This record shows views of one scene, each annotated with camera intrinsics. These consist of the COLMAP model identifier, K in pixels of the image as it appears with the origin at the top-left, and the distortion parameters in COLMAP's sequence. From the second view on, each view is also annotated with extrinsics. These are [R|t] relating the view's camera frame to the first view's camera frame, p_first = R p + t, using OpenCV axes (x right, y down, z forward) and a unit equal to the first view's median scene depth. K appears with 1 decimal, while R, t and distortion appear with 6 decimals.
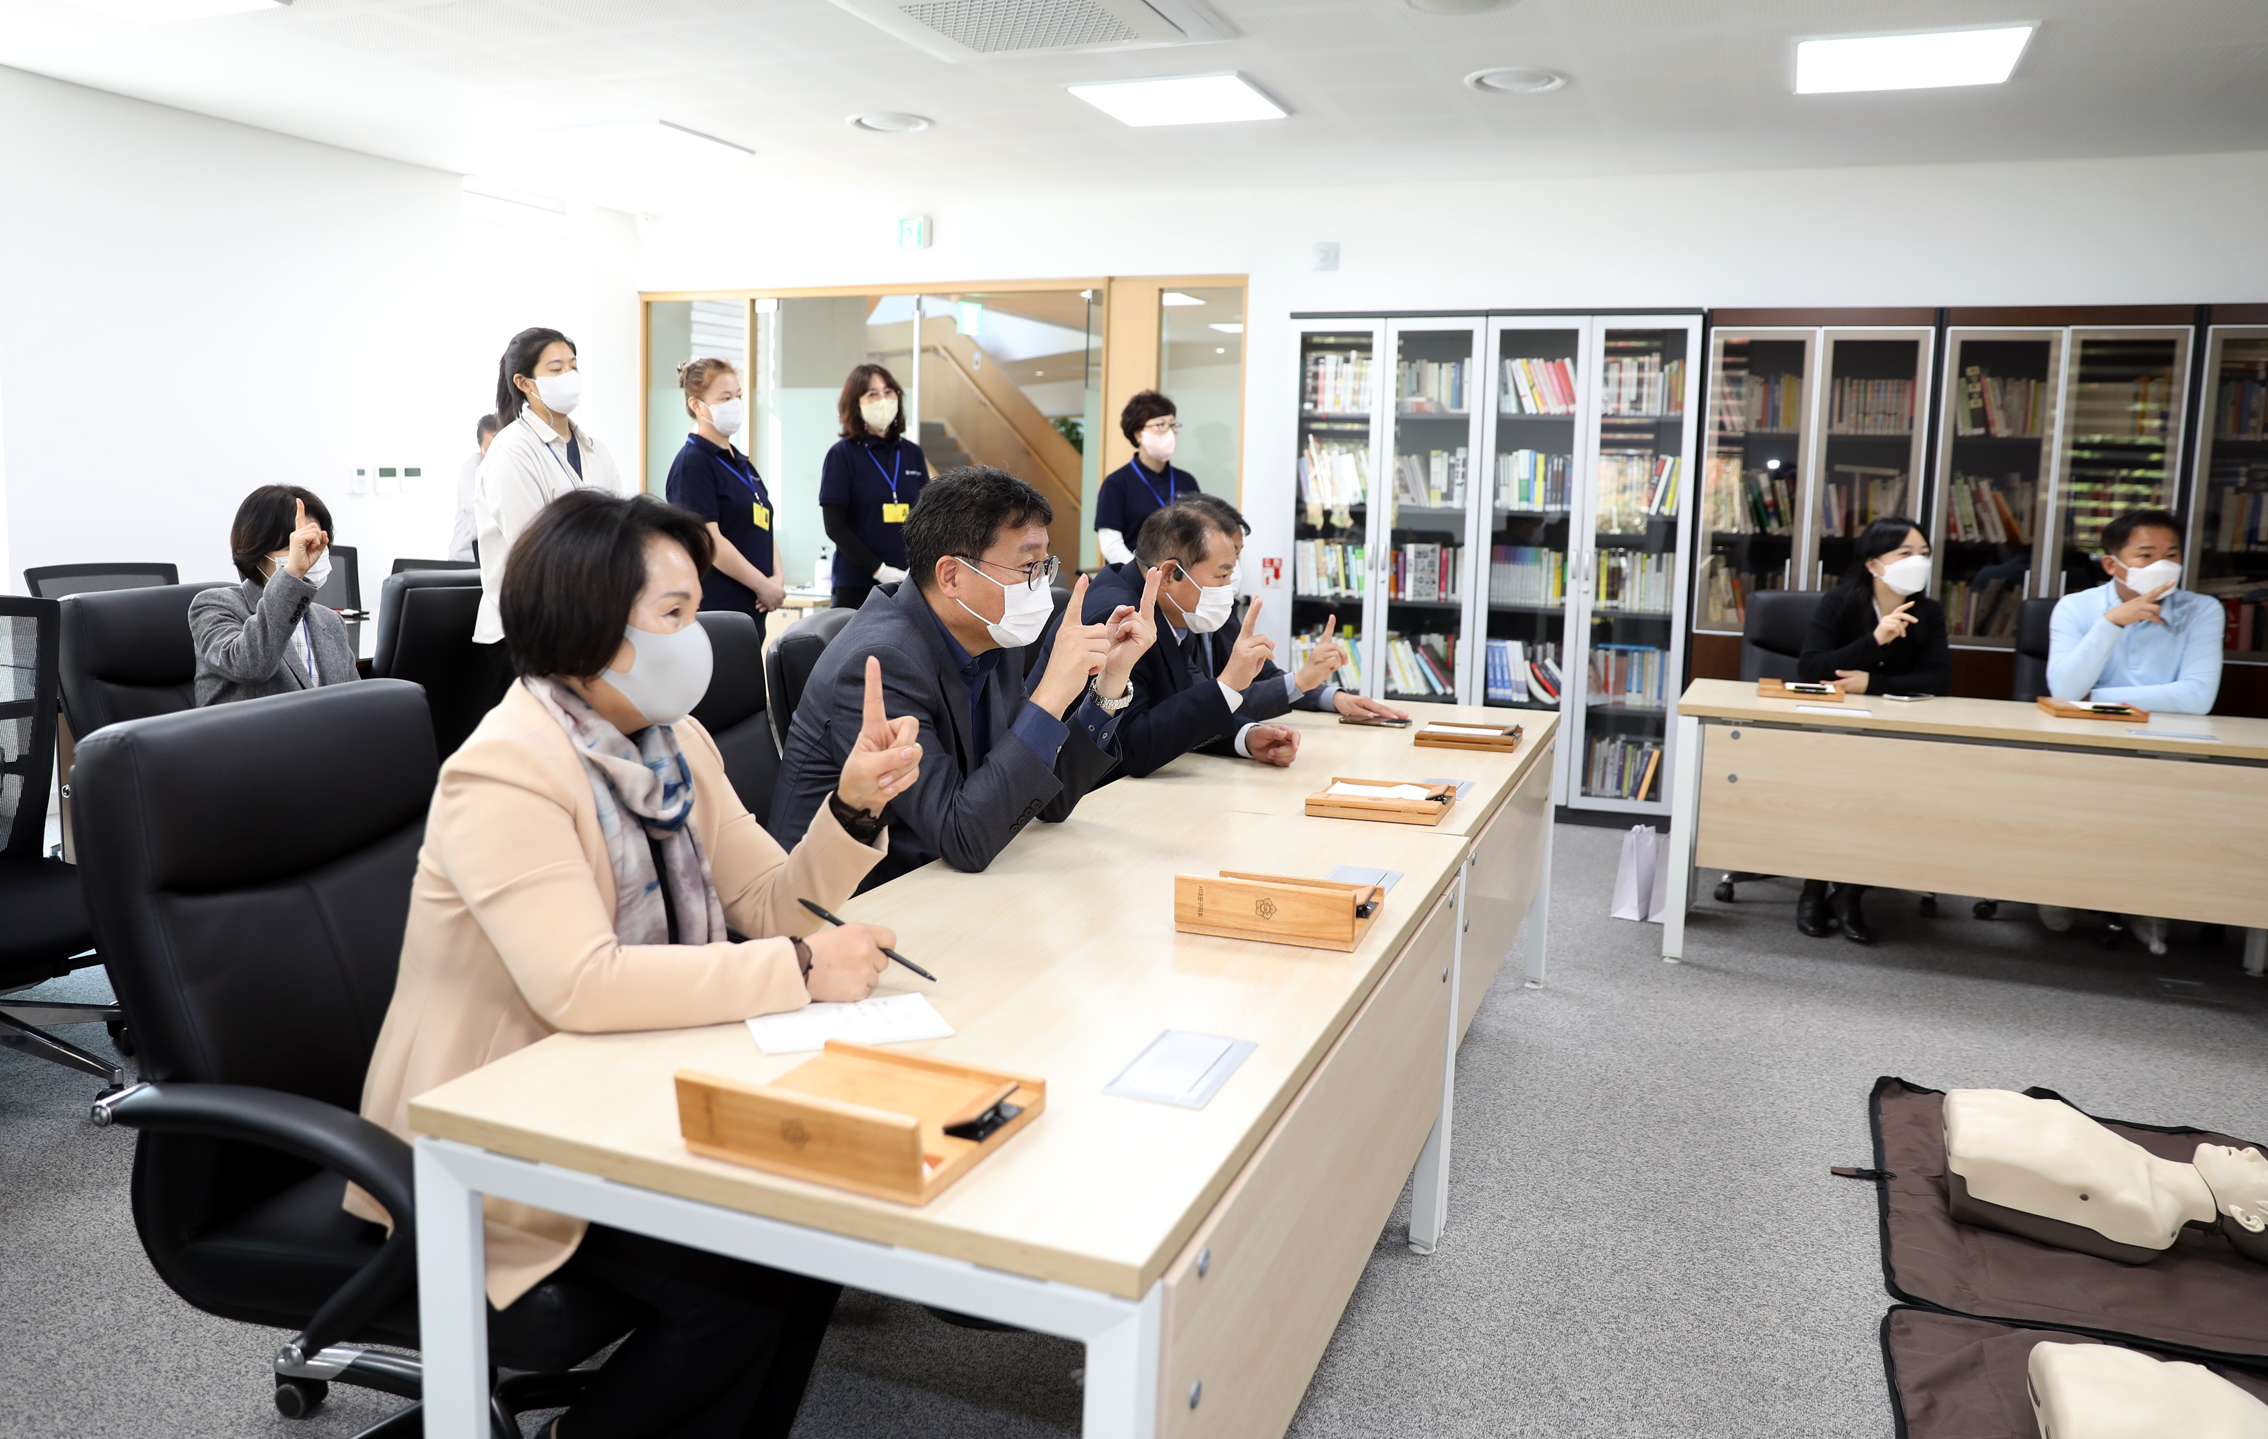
lens RADIAL K [[1637.3, 0, 1133.8], [0, 1637.3, 662.3], [0, 0, 1]] dist [-0.048133, 0.000416]
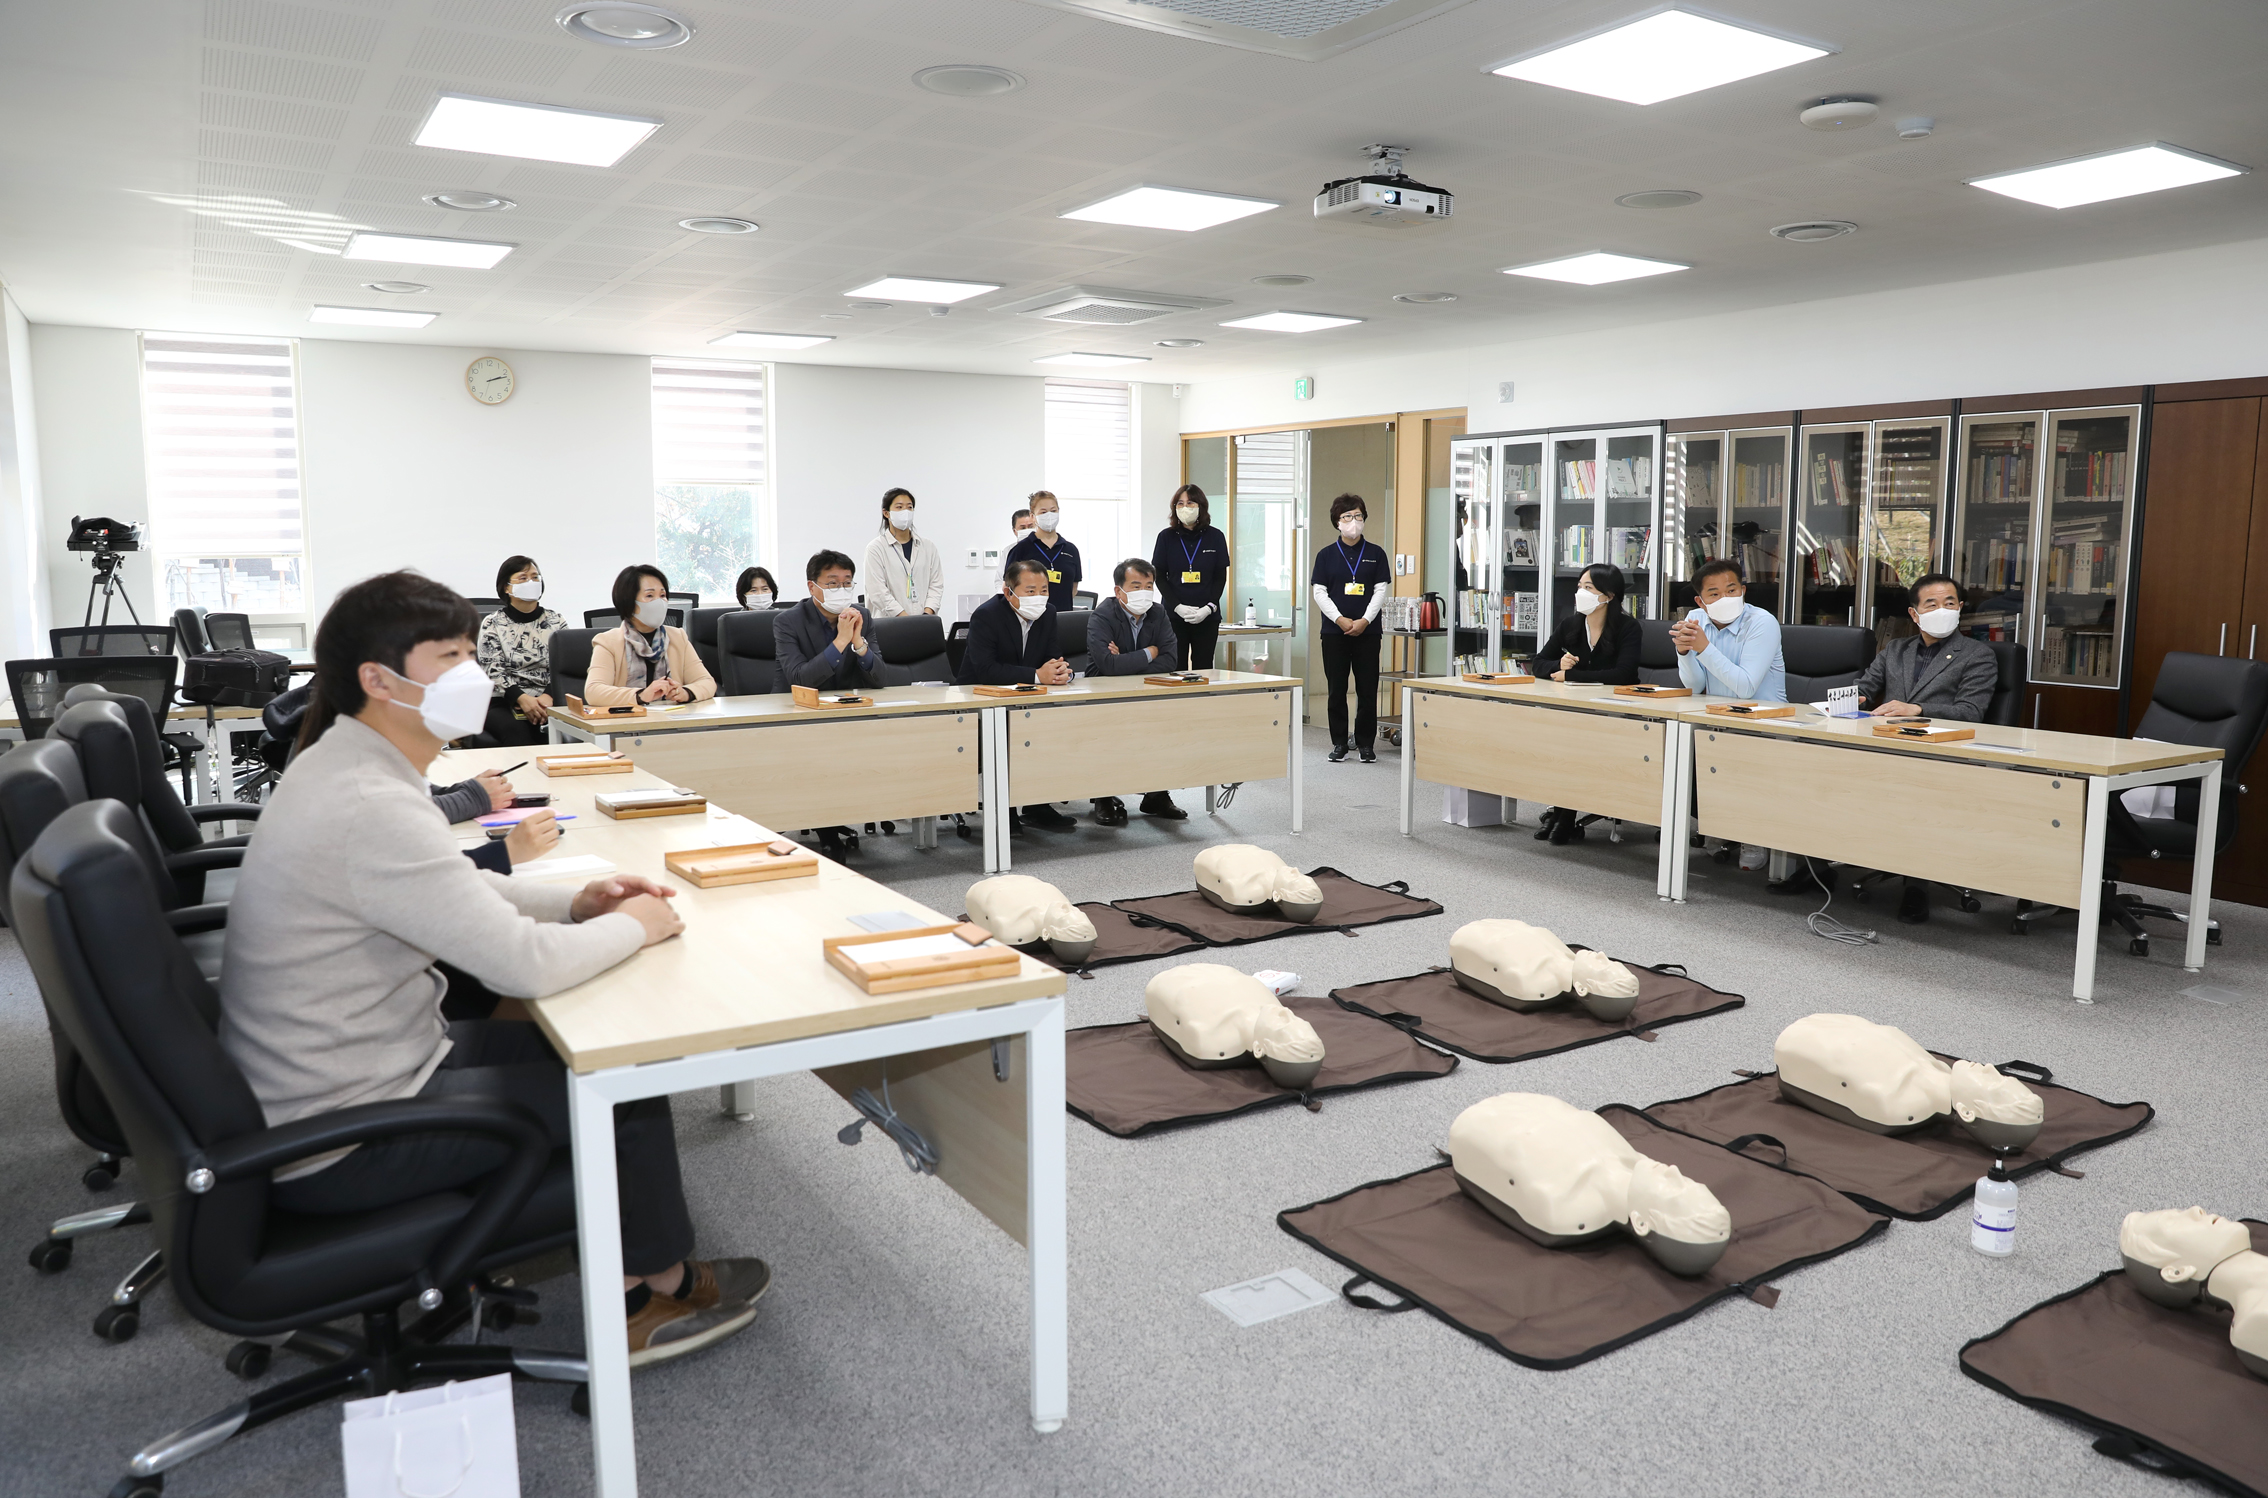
lens RADIAL K [[1580.8, 0, 1134.0], [0, 1580.8, 749.0], [0, 0, 1]] dist [-0.102136, -0.000037]
pose [[0.831586, 0.043202, -0.553714, 2.202626], [-0.040704, 0.999030, 0.016816, 0.175497], [0.553903, 0.008555, 0.832537, -1.058342]]
